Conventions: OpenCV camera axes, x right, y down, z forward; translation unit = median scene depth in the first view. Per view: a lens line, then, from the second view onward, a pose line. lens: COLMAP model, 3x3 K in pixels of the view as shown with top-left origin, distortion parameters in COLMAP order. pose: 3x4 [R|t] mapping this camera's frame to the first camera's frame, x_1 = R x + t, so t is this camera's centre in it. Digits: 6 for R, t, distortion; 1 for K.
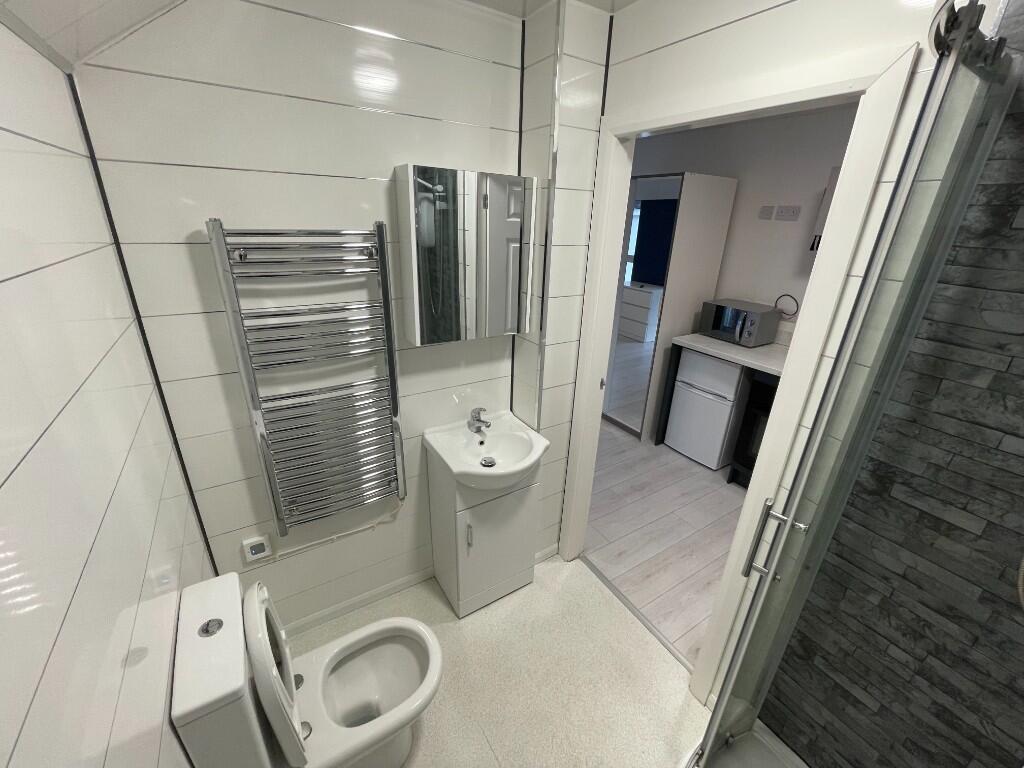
lens RADIAL K [[414.1, 0, 514.0], [0, 414.1, 384.7], [0, 0, 1]] dist [-0.001054, -0.000371]
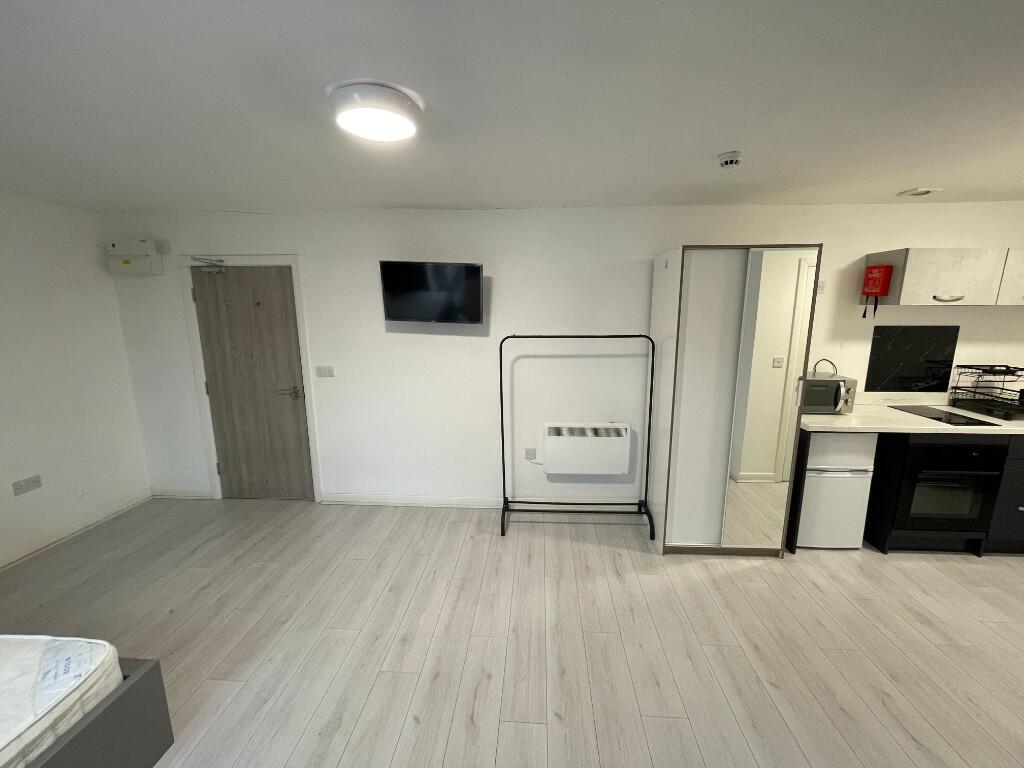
lens RADIAL K [[414.1, 0, 514.0], [0, 414.1, 384.7], [0, 0, 1]] dist [-0.001054, -0.000371]
pose [[0.582527, -0.185311, 0.791405, -0.659837], [0.323971, 0.945915, -0.016974, -0.390119], [-0.745456, 0.266280, 0.611056, 0.940463]]
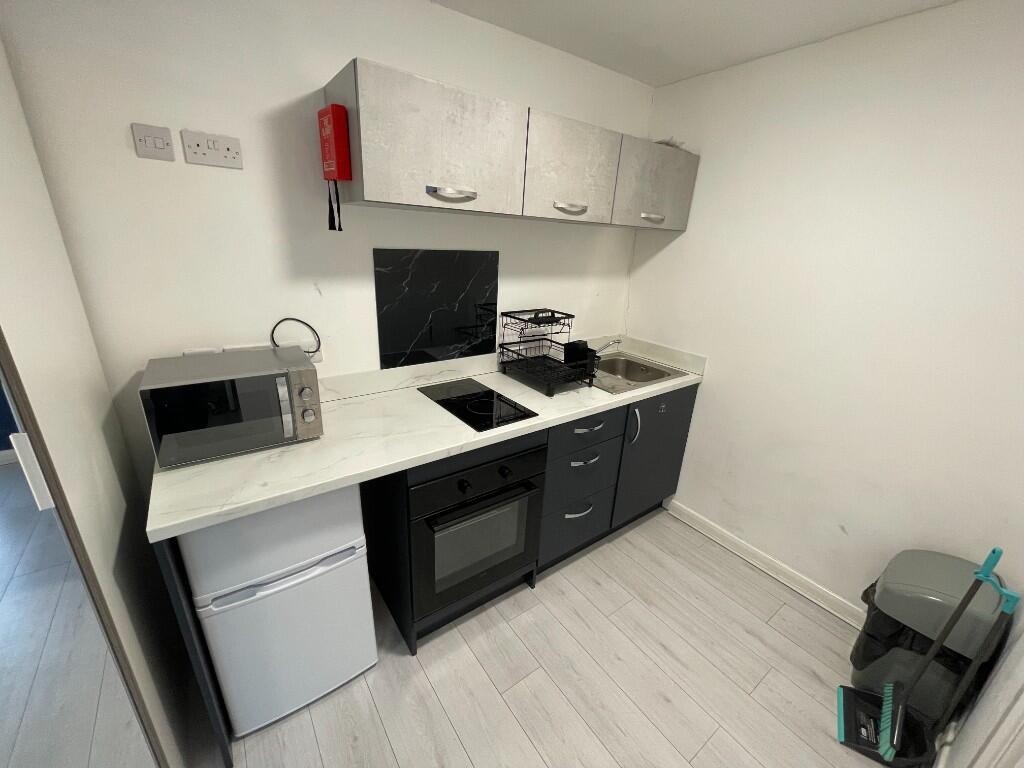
lens RADIAL K [[414.1, 0, 514.0], [0, 414.1, 384.7], [0, 0, 1]] dist [-0.001054, -0.000371]
pose [[-0.066410, -0.374426, 0.924876, 0.122889], [0.327019, 0.867558, 0.374702, -0.242719], [-0.942681, 0.327336, 0.064830, 0.709564]]
